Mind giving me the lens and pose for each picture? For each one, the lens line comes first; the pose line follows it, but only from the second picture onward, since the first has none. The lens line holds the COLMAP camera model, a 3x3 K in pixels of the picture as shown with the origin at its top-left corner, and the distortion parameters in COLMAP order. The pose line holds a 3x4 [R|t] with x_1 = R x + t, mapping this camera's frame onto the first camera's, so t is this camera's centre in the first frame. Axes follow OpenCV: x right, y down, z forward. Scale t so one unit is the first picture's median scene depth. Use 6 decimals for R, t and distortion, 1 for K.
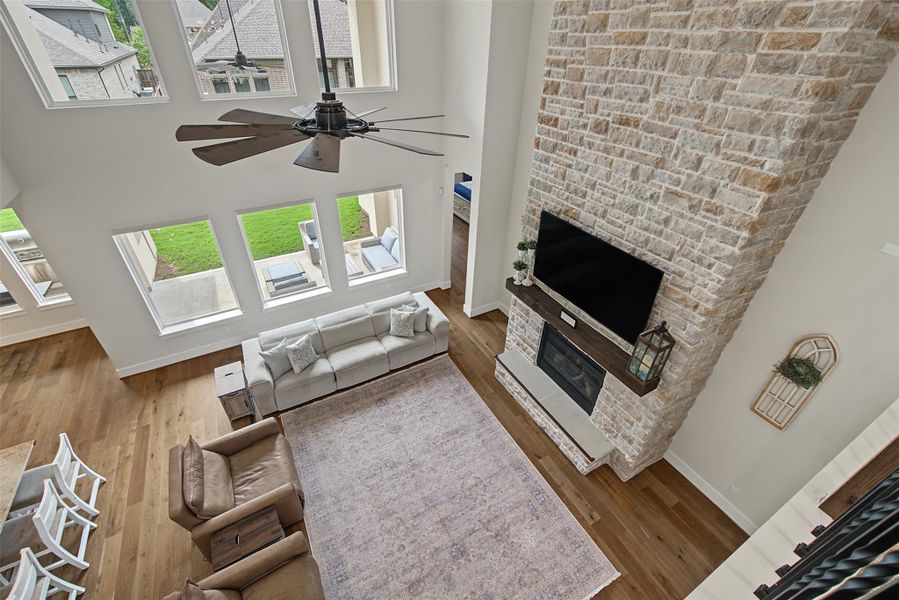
lens RADIAL K [[387.1, 0, 441.4], [0, 387.1, 297.6], [0, 0, 1]] dist [-0.011785, 0.004281]
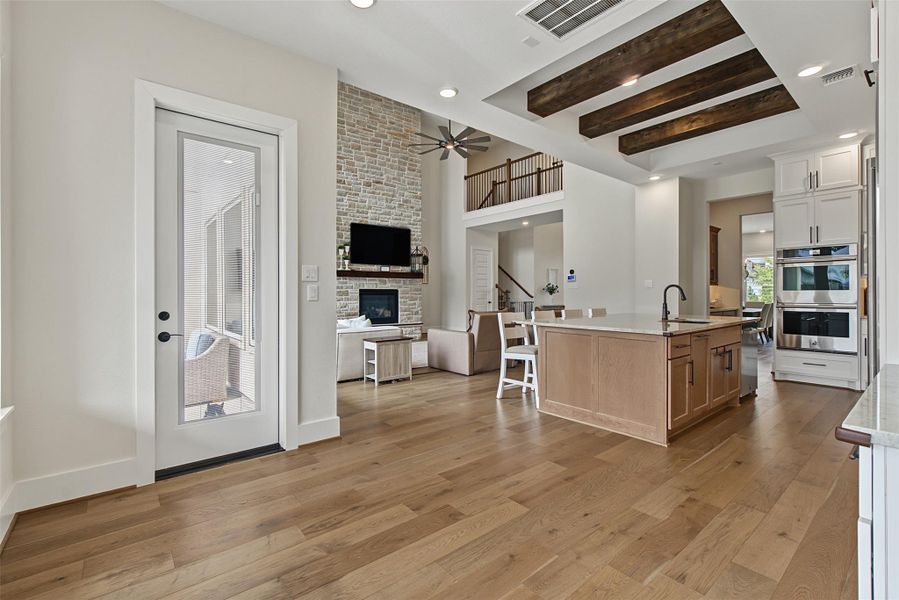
lens RADIAL K [[402.5, 0, 449.6], [0, 402.5, 292.4], [0, 0, 1]] dist [-0.000414, -0.000045]
pose [[-0.198544, -0.012170, 0.980016, -2.190336], [0.555088, 0.822696, 0.122673, 0.102122], [-0.807748, 0.568351, -0.156586, 1.346916]]
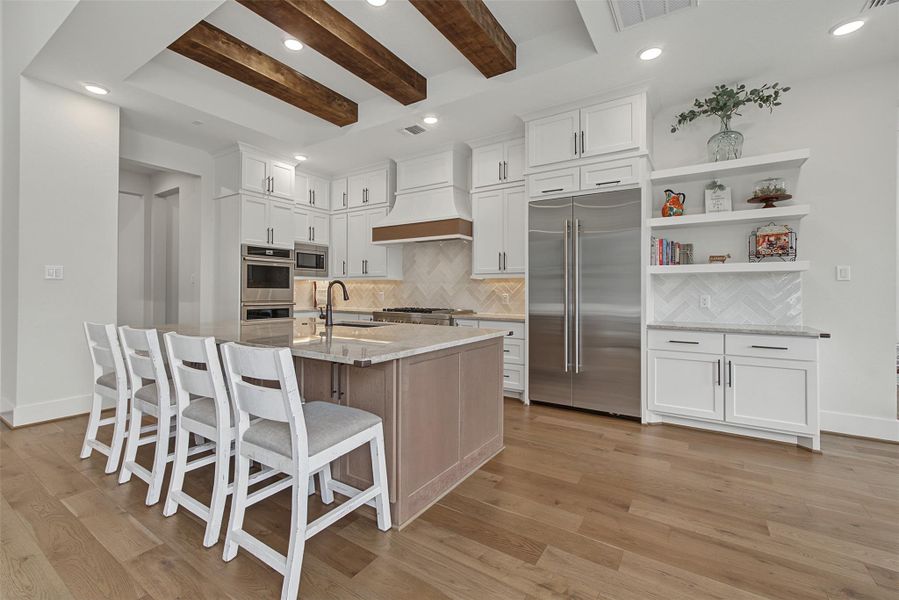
lens RADIAL K [[387.1, 0, 441.9], [0, 387.1, 289.1], [0, 0, 1]] dist [-0.011785, 0.004281]
pose [[-0.881897, -0.024569, -0.470801, -1.023546], [-0.282882, 0.826464, 0.486760, 0.103528], [0.377141, 0.562453, -0.735806, 1.381693]]
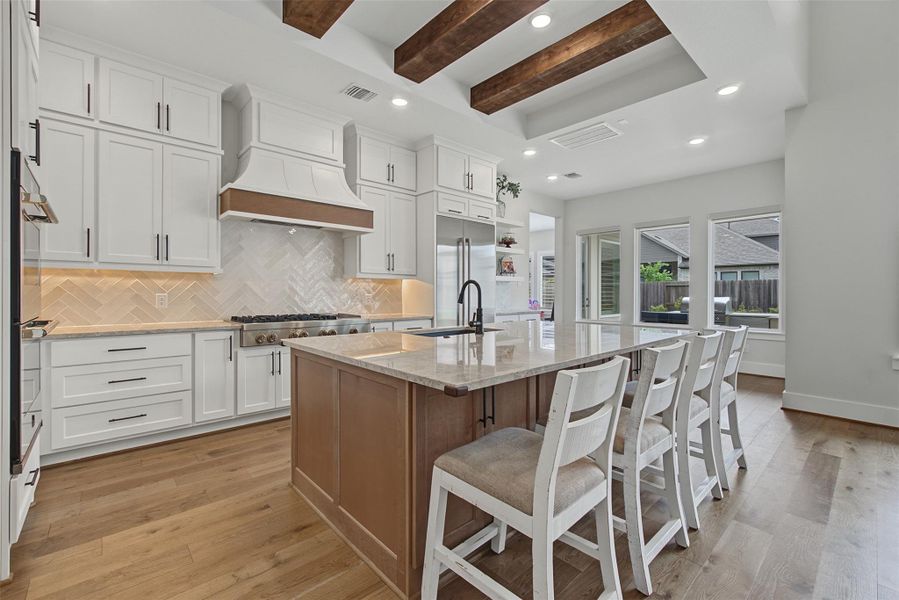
lens RADIAL K [[402.5, 0, 445.2], [0, 402.5, 292.6], [0, 0, 1]] dist [-0.000414, -0.000045]
pose [[0.251069, -0.018854, -0.967786, -0.498648], [-0.545424, 0.823222, -0.157535, 0.735847], [0.799673, 0.567406, 0.196402, 0.479622]]
